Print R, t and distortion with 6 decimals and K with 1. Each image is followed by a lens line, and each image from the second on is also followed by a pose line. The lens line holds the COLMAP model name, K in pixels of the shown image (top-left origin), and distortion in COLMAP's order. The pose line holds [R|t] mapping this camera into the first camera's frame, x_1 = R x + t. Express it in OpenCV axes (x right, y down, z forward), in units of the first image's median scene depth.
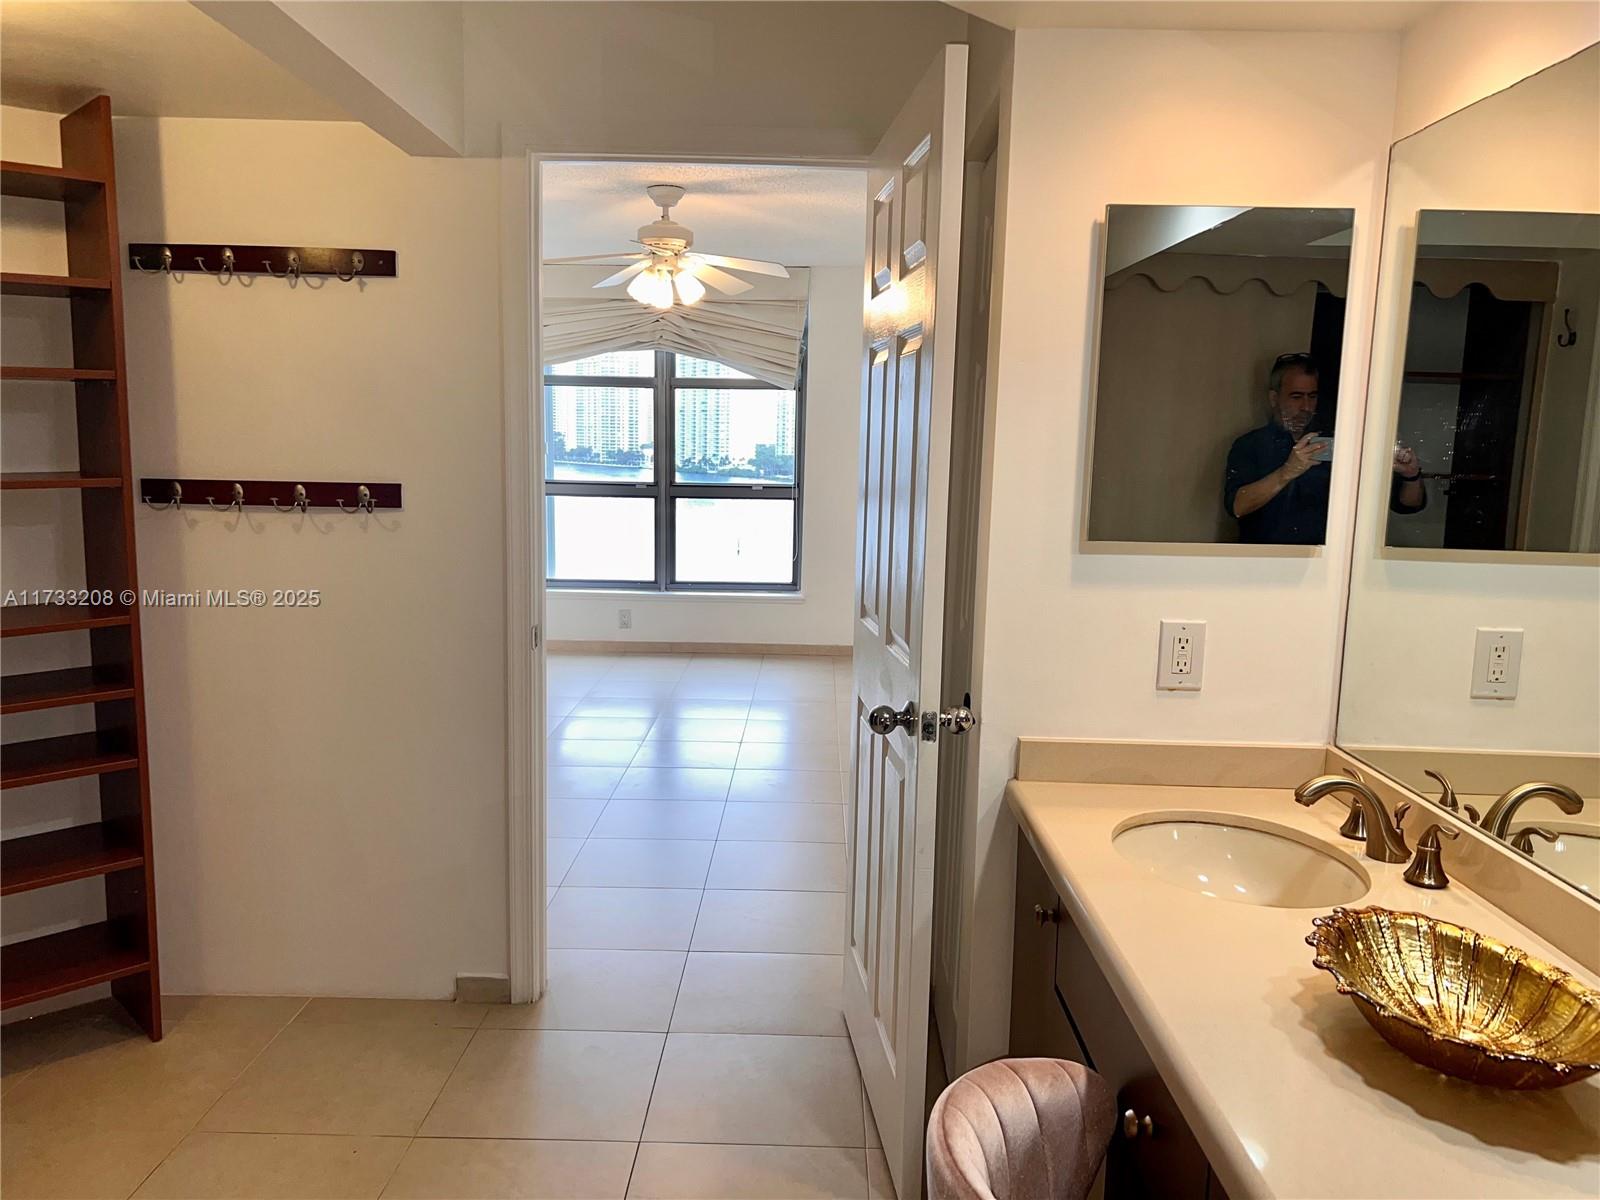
lens RADIAL K [[1206.7, 0, 806.5], [0, 1206.7, 606.3], [0, 0, 1]] dist [0.058258, -0.057423]
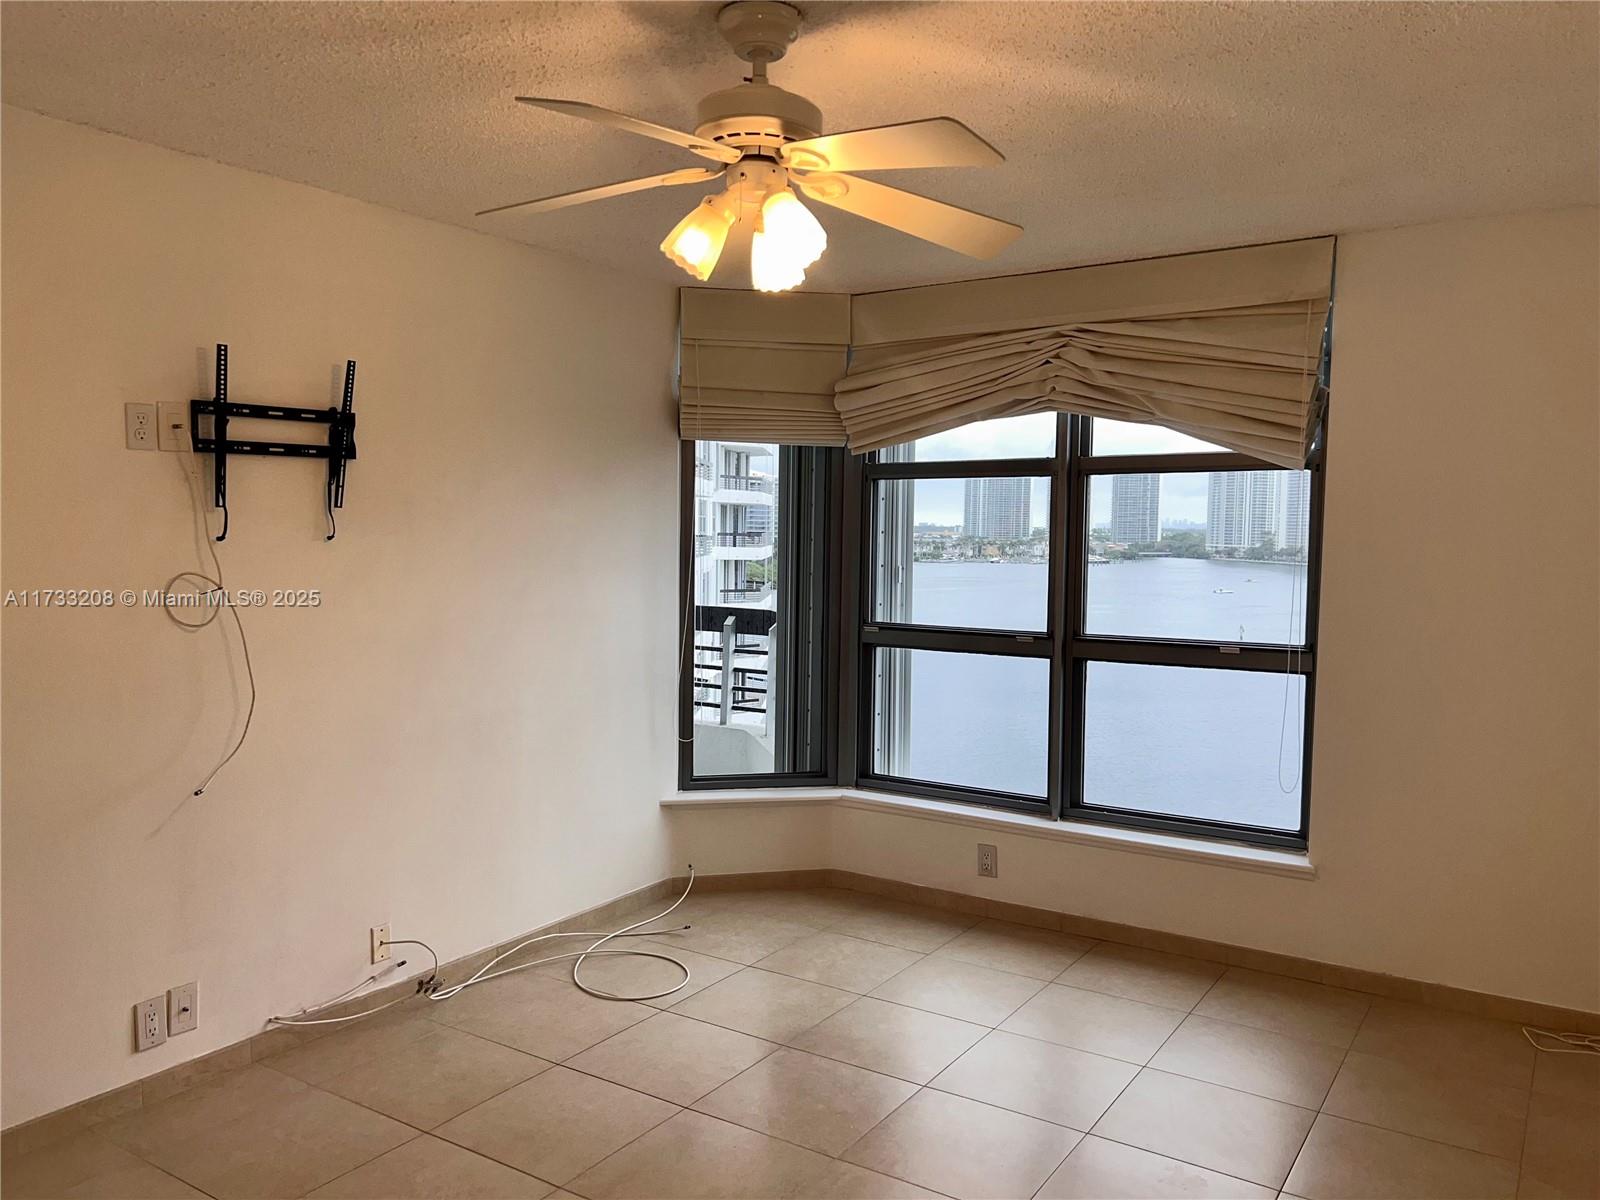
lens RADIAL K [[1206.7, 0, 796.3], [0, 1206.7, 582.9], [0, 0, 1]] dist [0.058258, -0.057423]
pose [[0.841824, 0.015280, -0.539536, 0.089603], [-0.069687, 0.994310, -0.080570, -0.070702], [0.535235, 0.105424, 0.838099, 0.436734]]
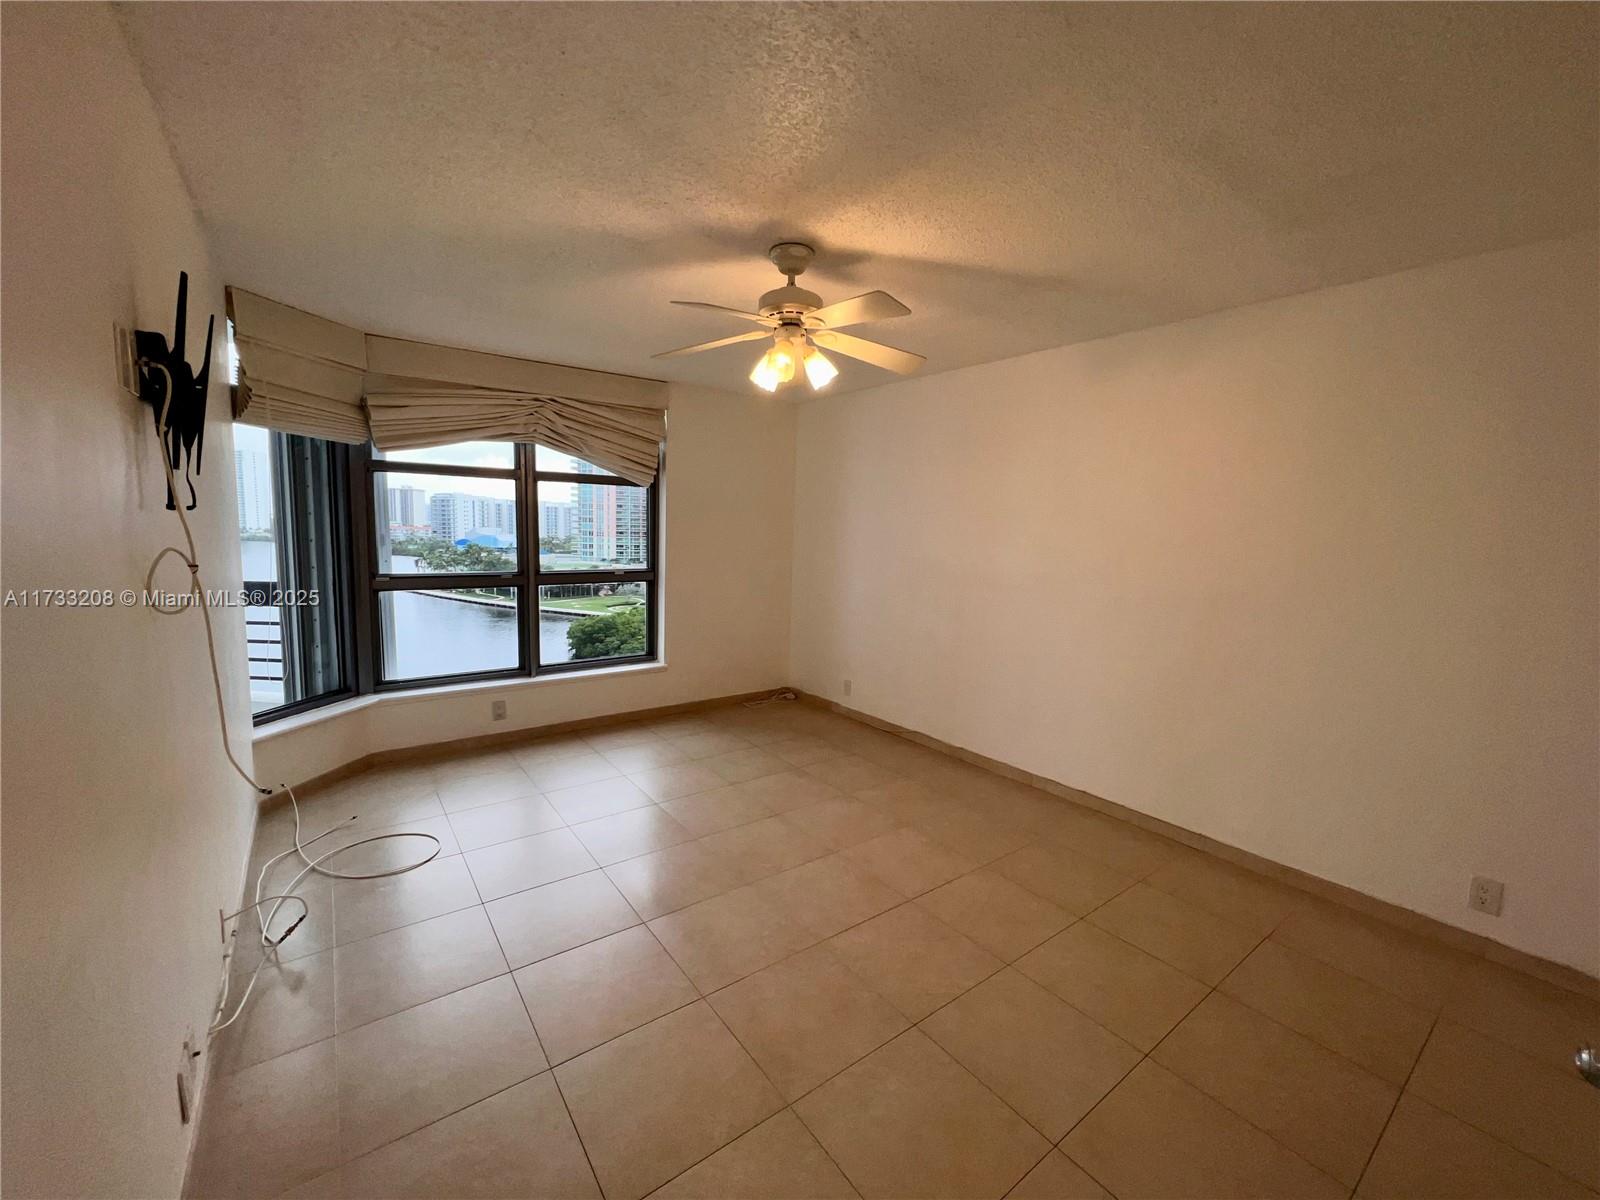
lens RADIAL K [[644.3, 0, 805.4], [0, 644.3, 590.5], [0, 0, 1]] dist [0.002476, -0.000042]
pose [[0.792376, -0.058230, 0.607247, -0.266162], [0.074423, 0.997226, -0.001486, -0.068243], [-0.605476, 0.046371, 0.794512, 0.424433]]
